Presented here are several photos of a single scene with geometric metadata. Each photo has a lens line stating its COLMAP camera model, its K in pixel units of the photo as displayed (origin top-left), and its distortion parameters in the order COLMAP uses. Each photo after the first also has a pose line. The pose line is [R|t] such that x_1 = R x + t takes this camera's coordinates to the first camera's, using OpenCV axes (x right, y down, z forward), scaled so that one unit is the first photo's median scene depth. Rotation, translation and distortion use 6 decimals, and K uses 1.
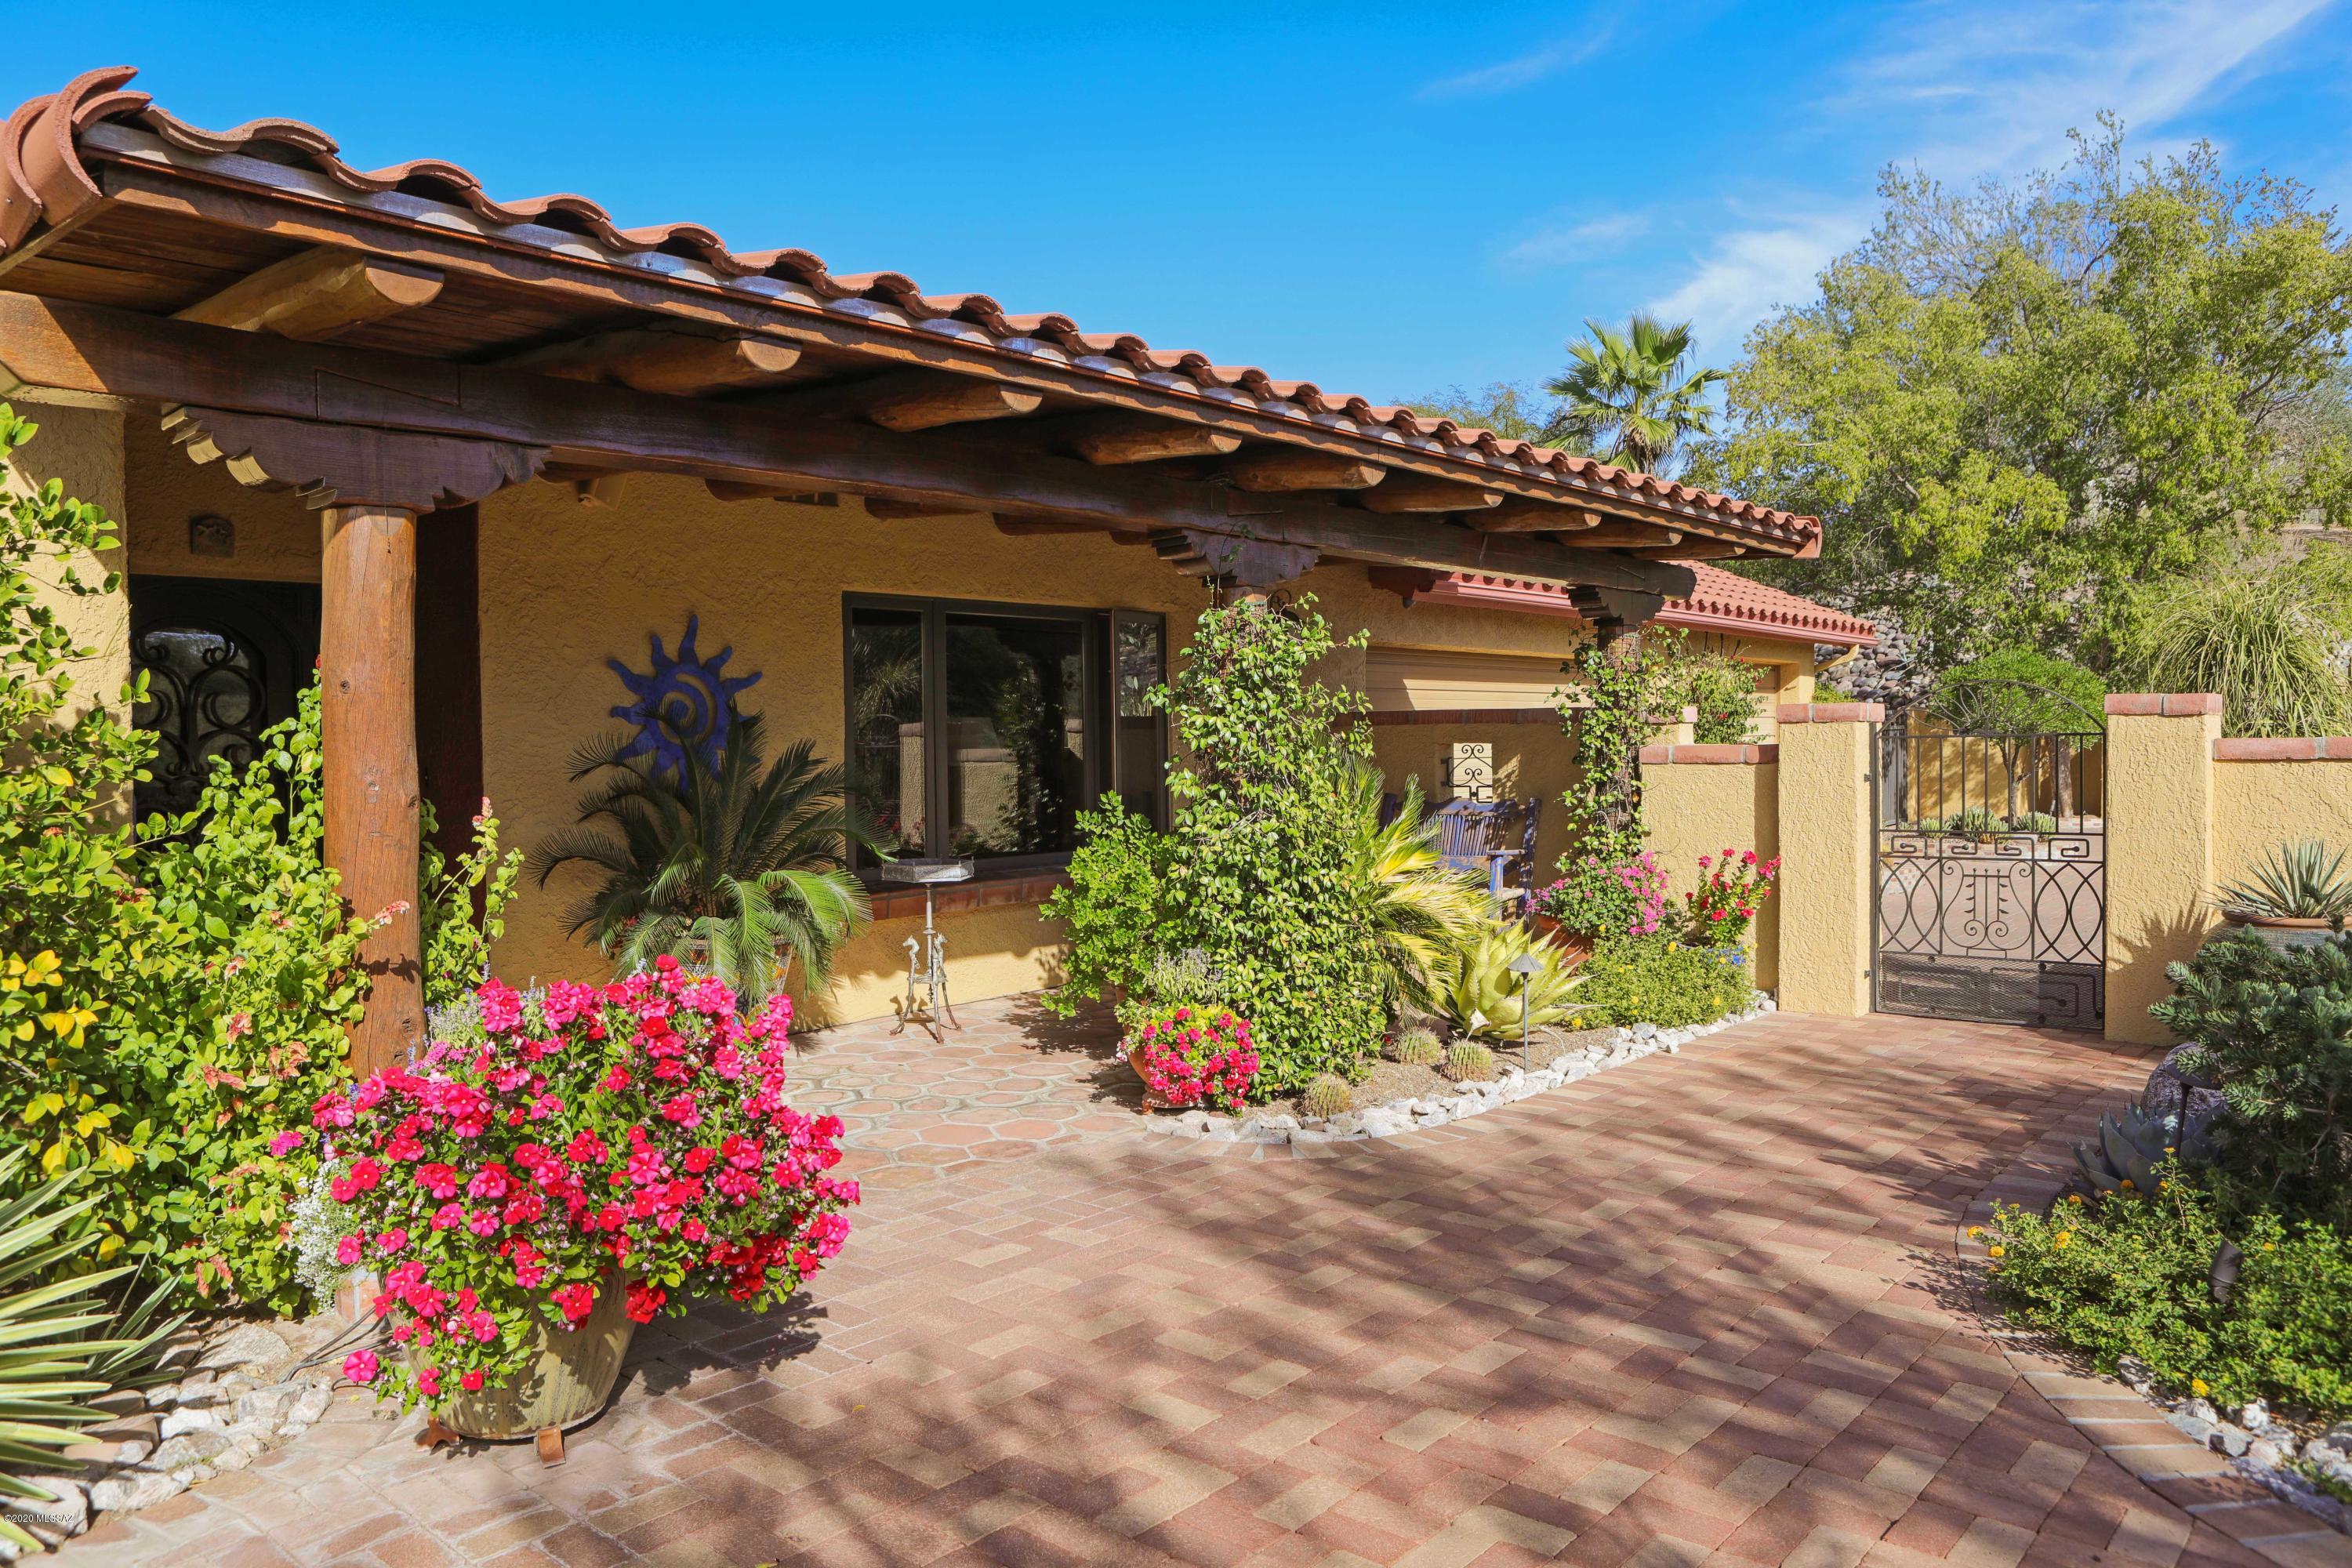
lens RADIAL K [[1656.9, 0, 1176.0], [0, 1656.9, 784.0], [0, 0, 1]] dist [-0.004586, -0.001995]
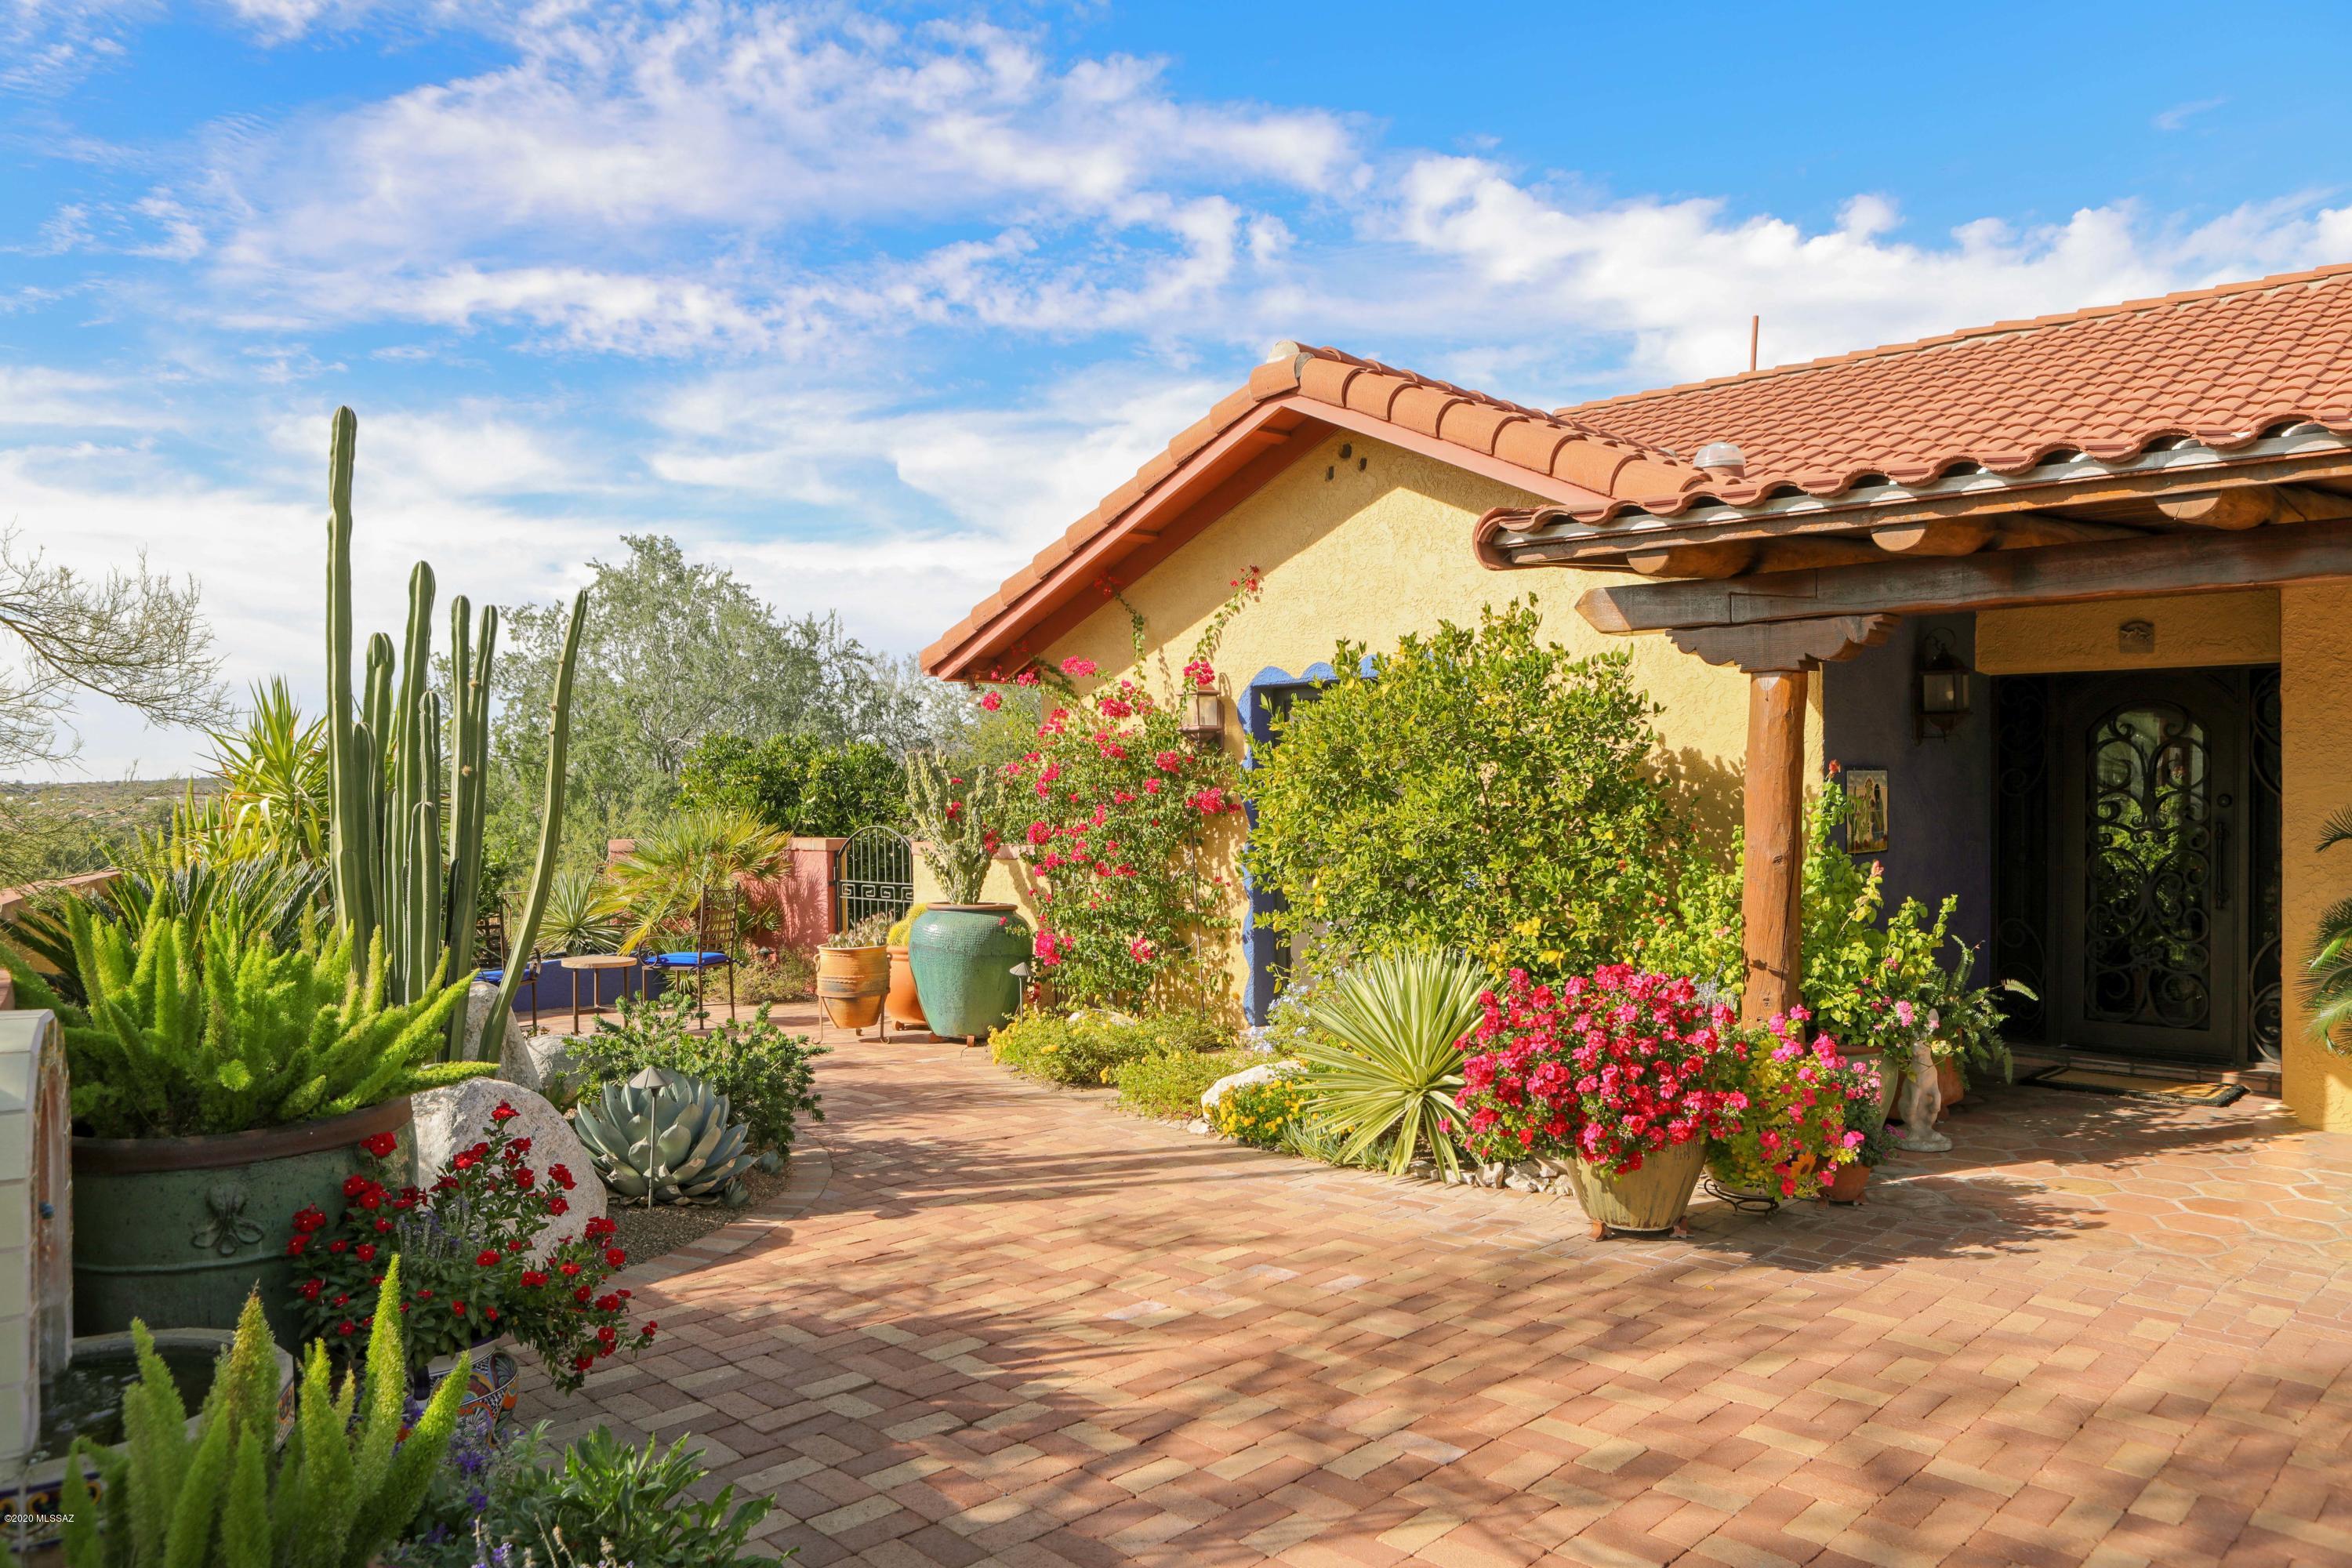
lens RADIAL K [[1656.9, 0, 1176.0], [0, 1656.9, 784.0], [0, 0, 1]] dist [-0.004586, -0.001995]
pose [[-0.034696, 0.023643, -0.999118, 1.153555], [-0.025368, 0.999377, 0.024531, -0.086062], [0.999076, 0.026197, -0.034074, 0.502569]]
